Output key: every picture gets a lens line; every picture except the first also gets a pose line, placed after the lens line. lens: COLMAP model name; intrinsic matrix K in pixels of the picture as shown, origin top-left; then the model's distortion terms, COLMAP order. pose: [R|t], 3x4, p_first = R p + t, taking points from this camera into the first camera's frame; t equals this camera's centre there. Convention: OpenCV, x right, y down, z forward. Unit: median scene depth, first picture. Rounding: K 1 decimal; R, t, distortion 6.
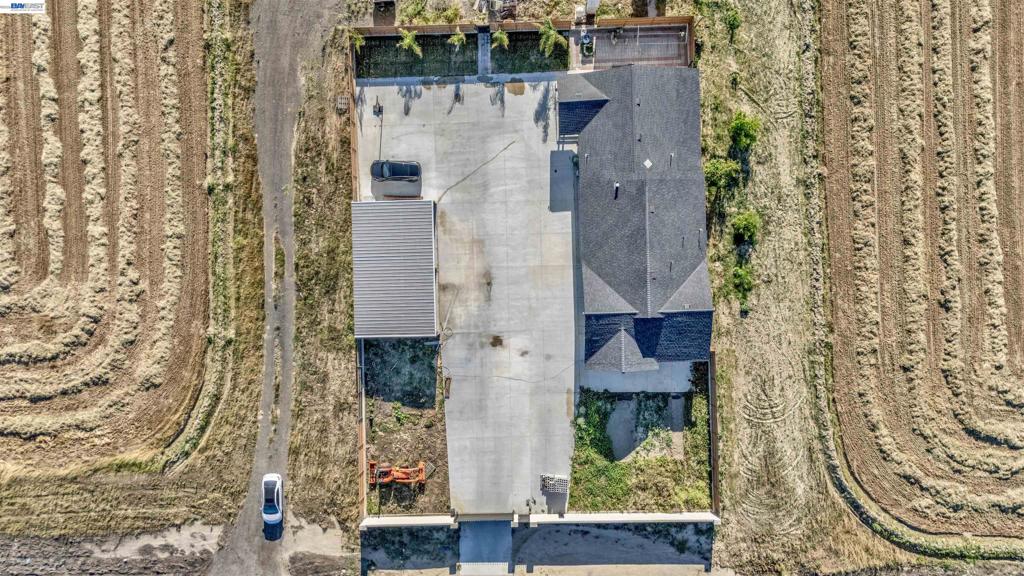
lens RADIAL K [[762.9, 0, 509.6], [0, 762.9, 279.2], [0, 0, 1]] dist [0.045199, -0.005670]
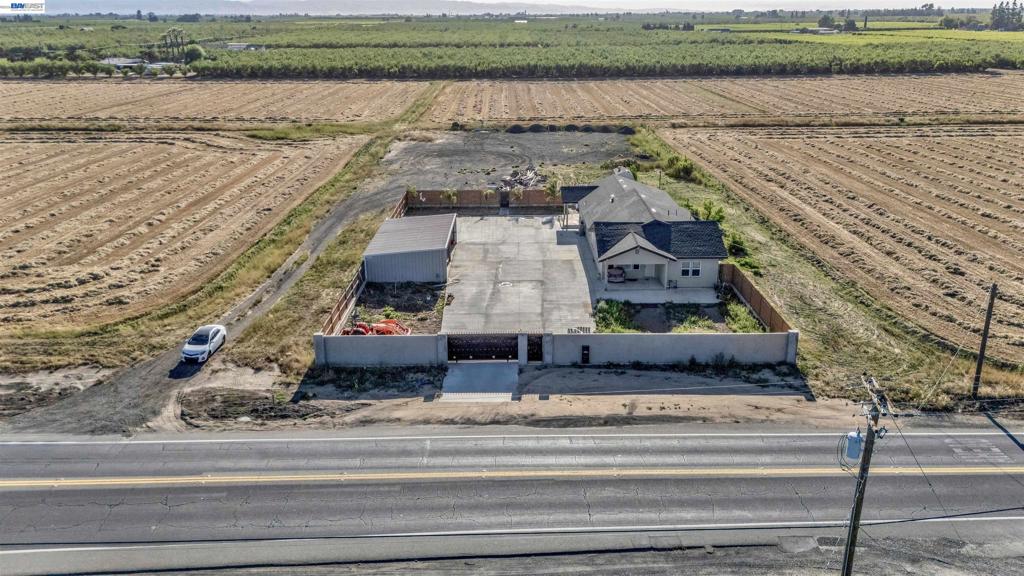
lens RADIAL K [[750.4, 0, 512.0], [0, 750.4, 288.0], [0, 0, 1]] dist [0.050739, -0.004675]
pose [[0.999512, 0.026354, -0.016744, 0.006700], [-0.024571, 0.333041, -0.942592, 0.968551], [-0.019264, 0.942544, 0.333526, 0.693402]]
